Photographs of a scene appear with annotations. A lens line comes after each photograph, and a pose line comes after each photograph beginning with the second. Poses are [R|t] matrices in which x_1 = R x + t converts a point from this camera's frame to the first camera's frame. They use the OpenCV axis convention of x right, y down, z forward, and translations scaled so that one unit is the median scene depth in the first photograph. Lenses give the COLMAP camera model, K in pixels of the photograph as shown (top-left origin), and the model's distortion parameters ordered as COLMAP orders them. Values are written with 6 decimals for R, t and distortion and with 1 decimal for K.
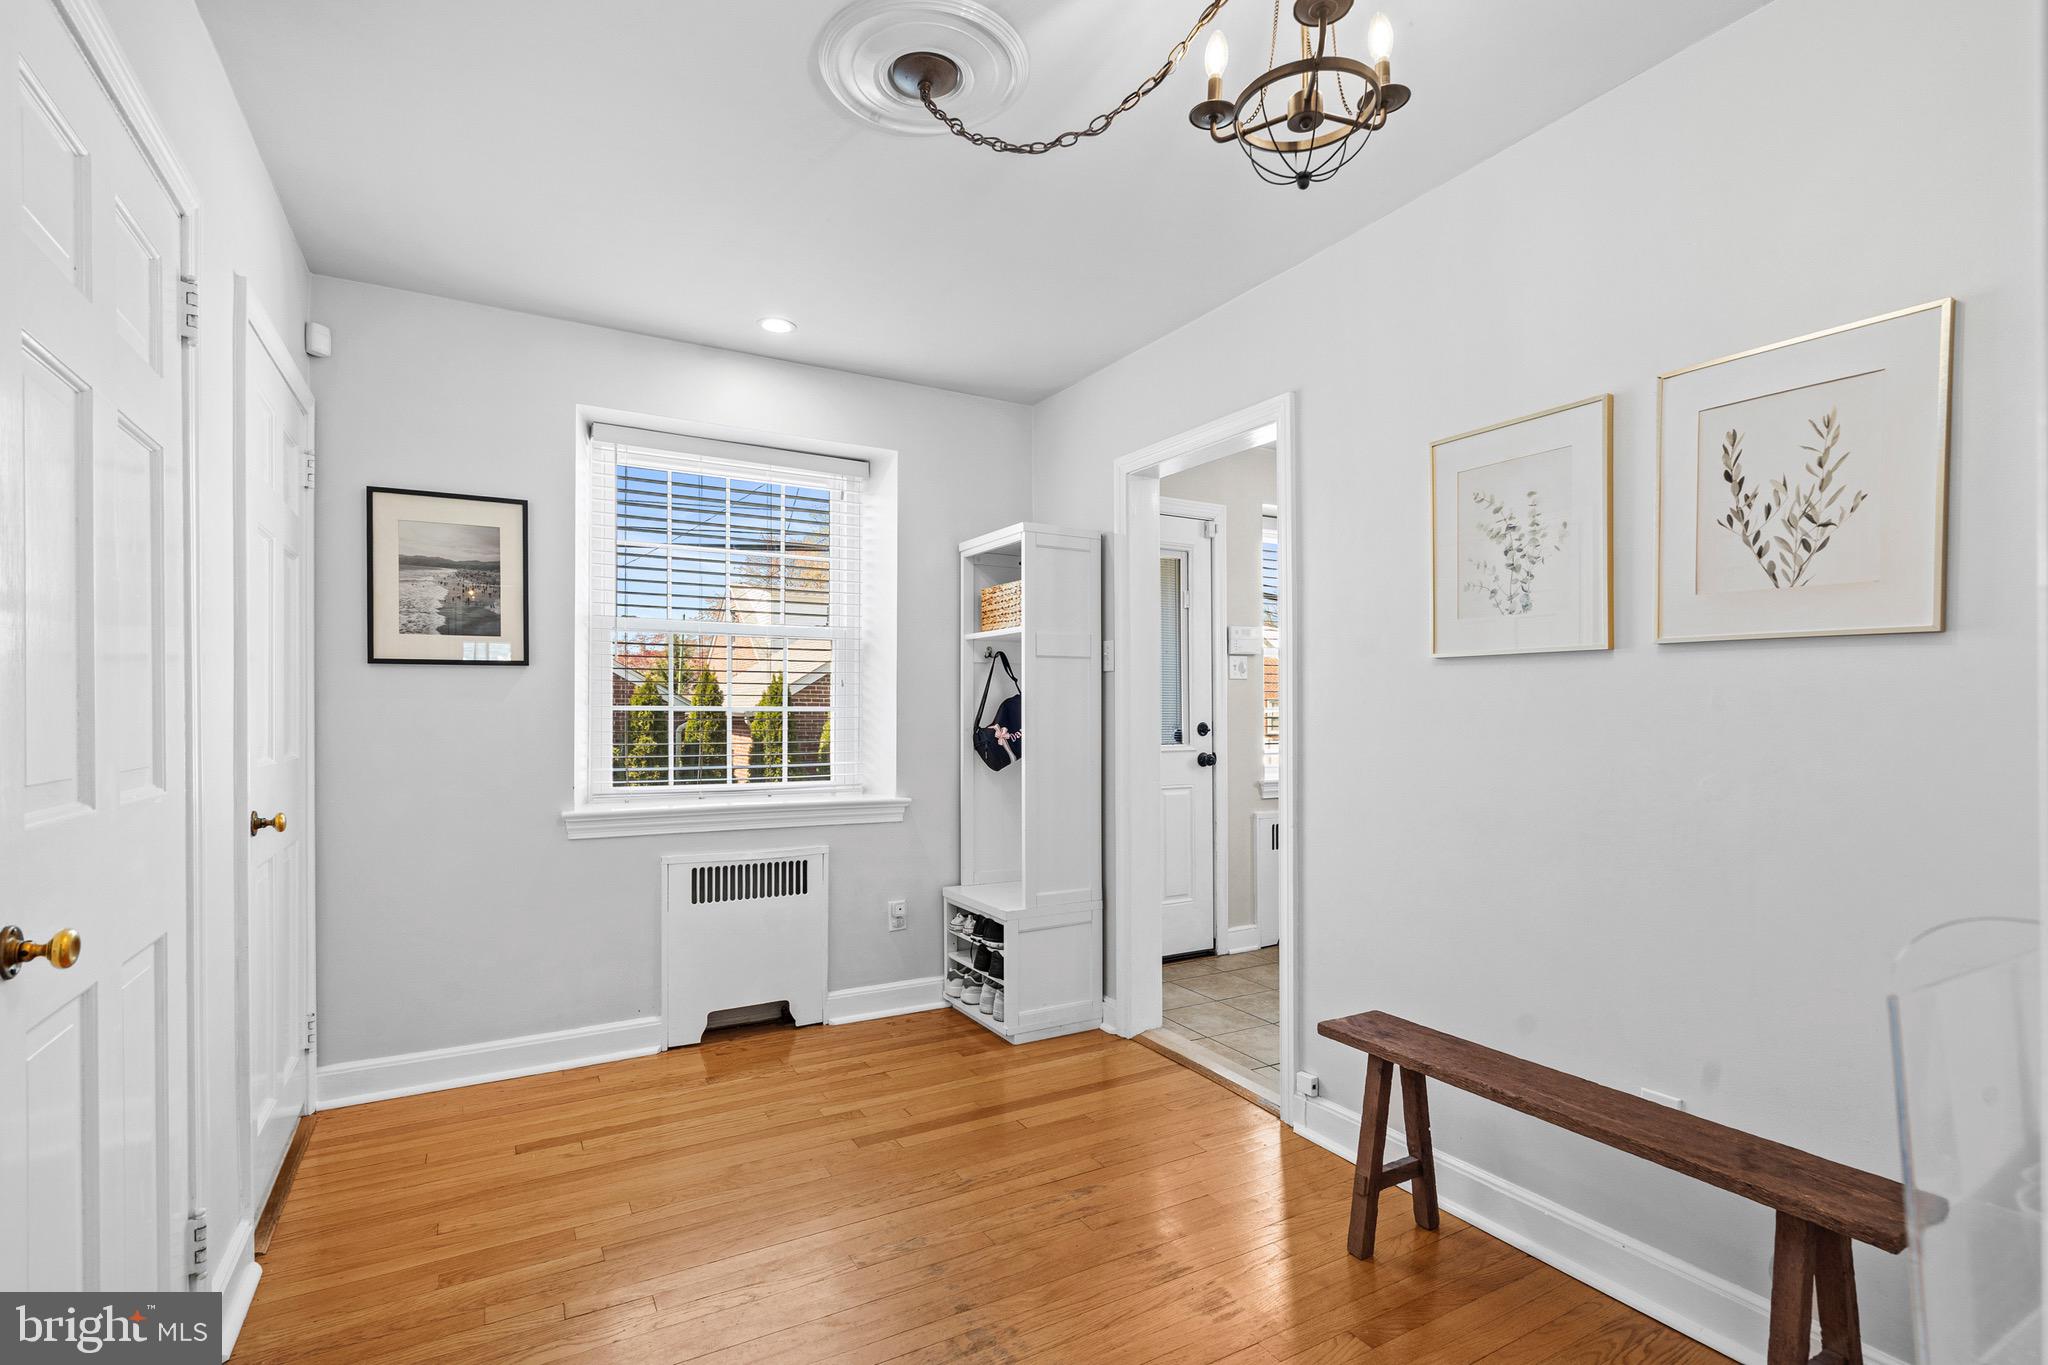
lens RADIAL K [[941.8, 0, 1039.1], [0, 941.8, 717.2], [0, 0, 1]] dist [-0.001632, 0.001397]
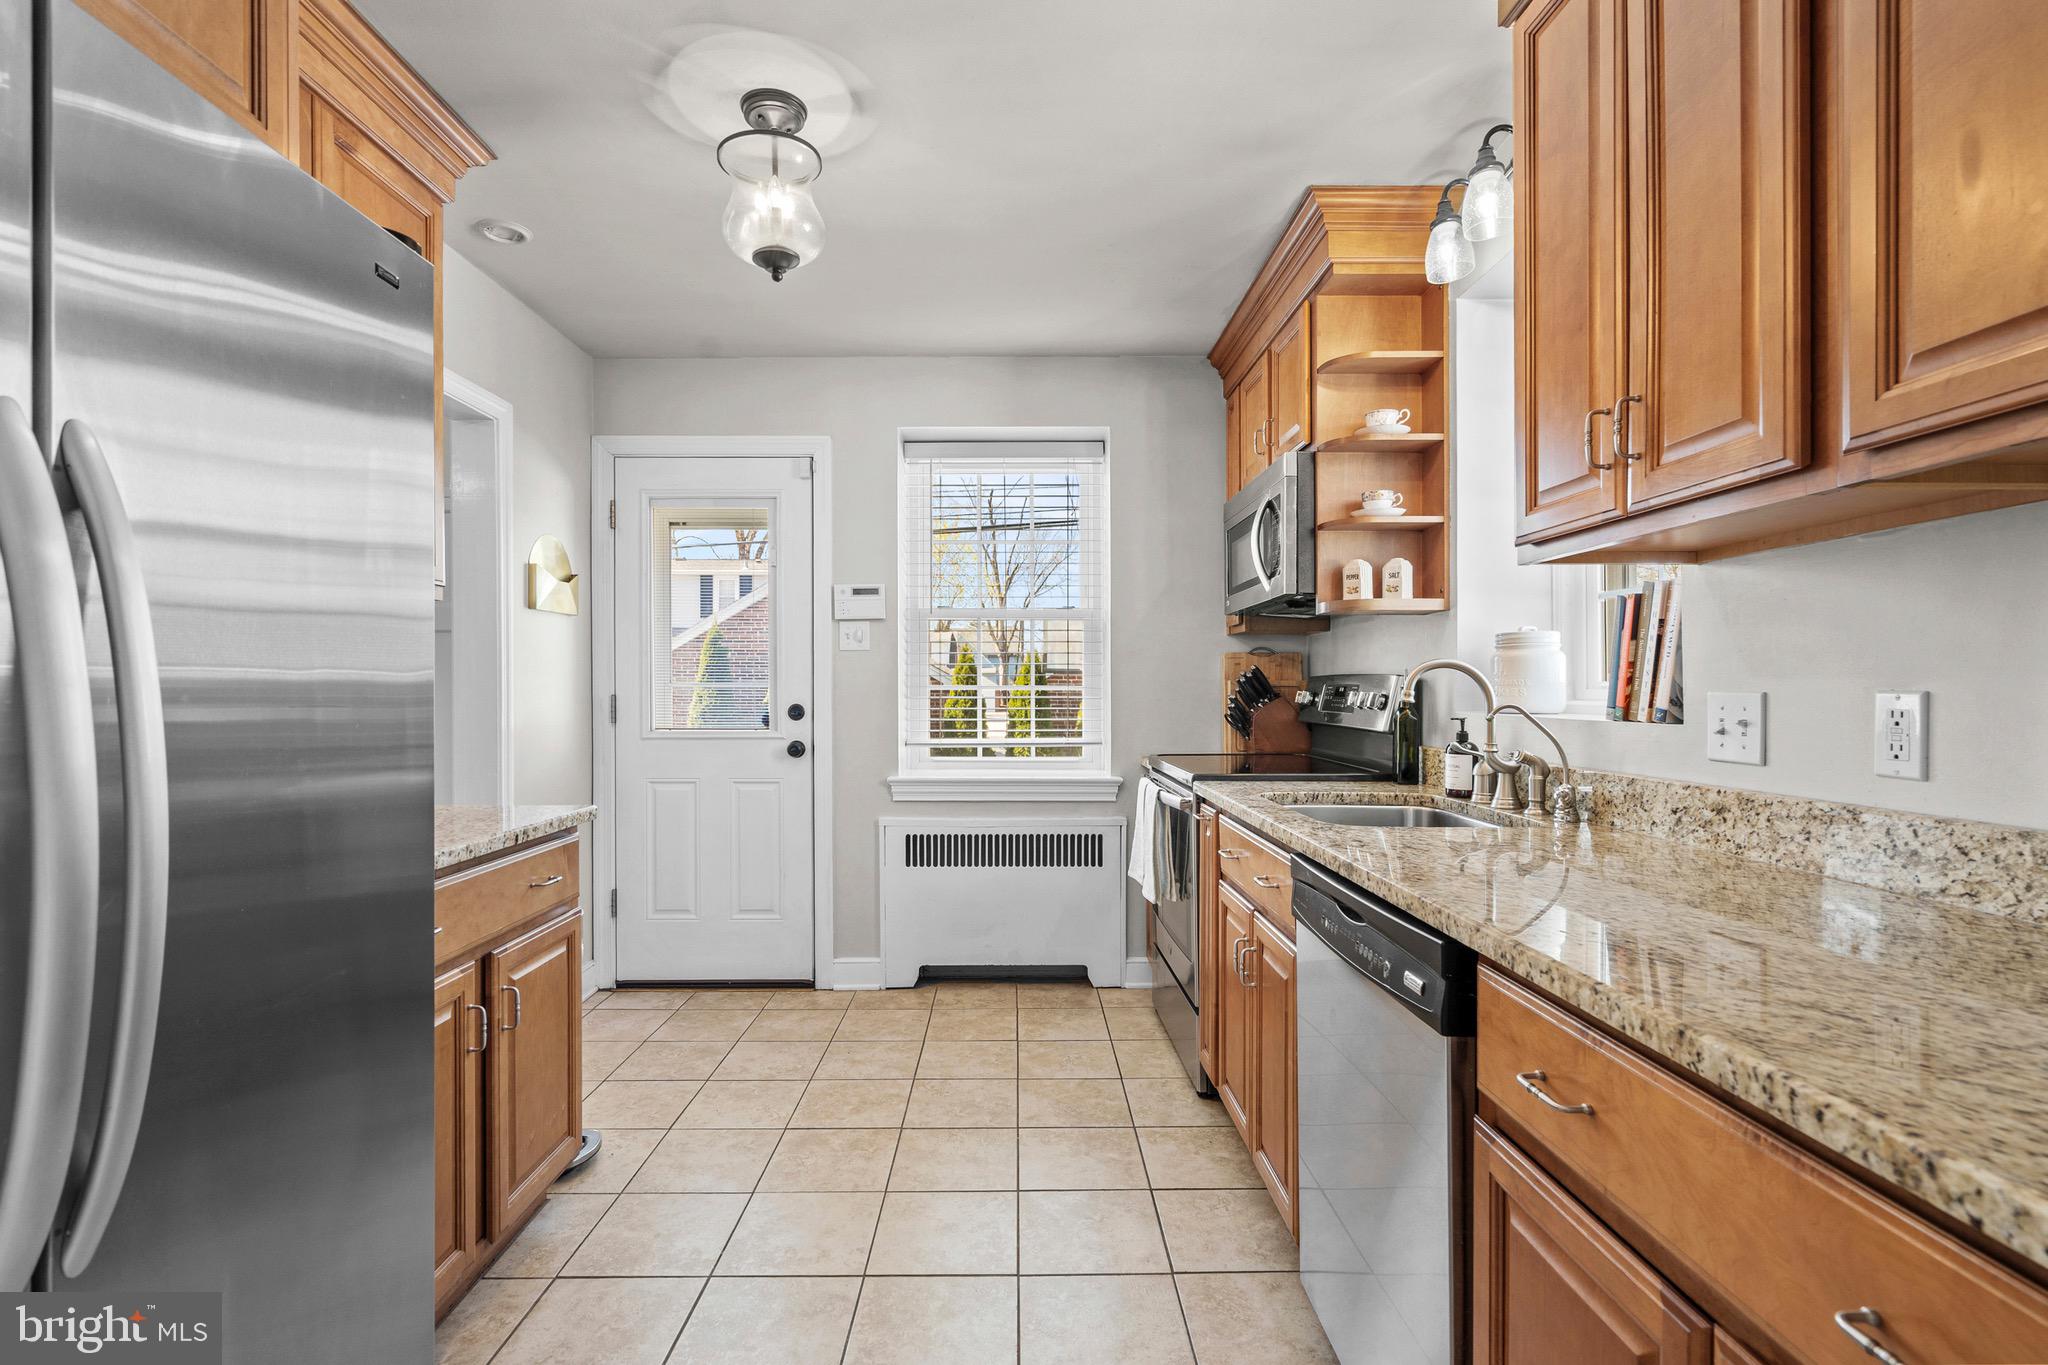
lens RADIAL K [[941.8, 0, 1013.8], [0, 941.8, 686.3], [0, 0, 1]] dist [-0.001632, 0.001397]
pose [[0.864585, -0.007189, -0.502435, 0.748110], [0.002720, 0.999950, -0.009627, -0.001481], [0.502479, 0.006957, 0.864561, 0.376817]]
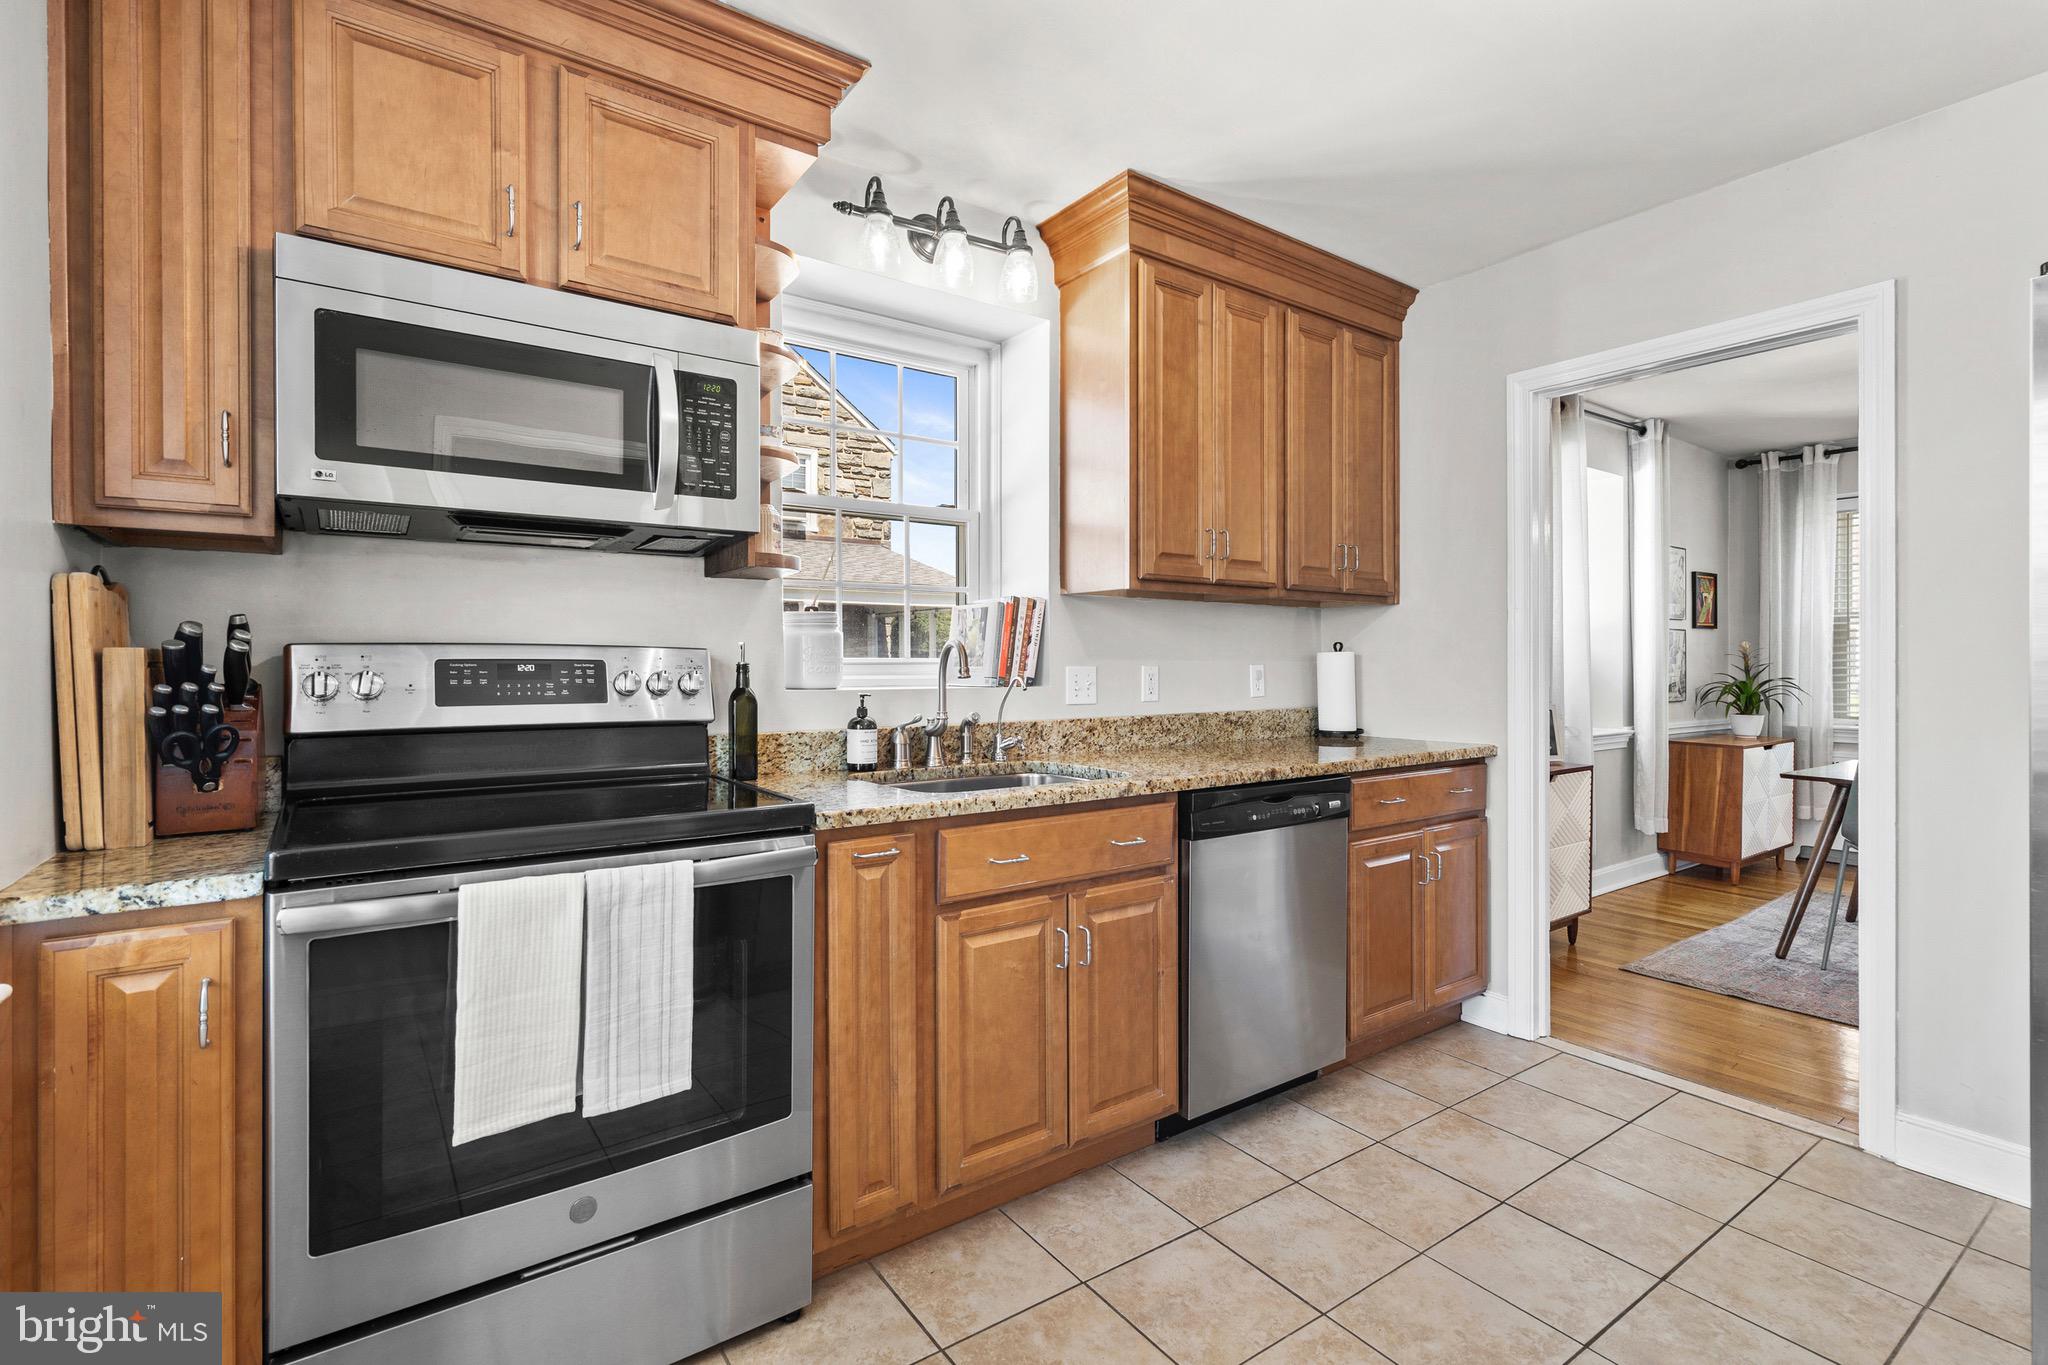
lens RADIAL K [[941.8, 0, 1029.2], [0, 941.8, 661.2], [0, 0, 1]] dist [-0.001632, 0.001397]
pose [[-0.087292, -0.005304, 0.996169, 0.167544], [0.003003, 0.999980, 0.005587, -0.009516], [-0.996178, 0.003479, -0.087274, 0.894746]]
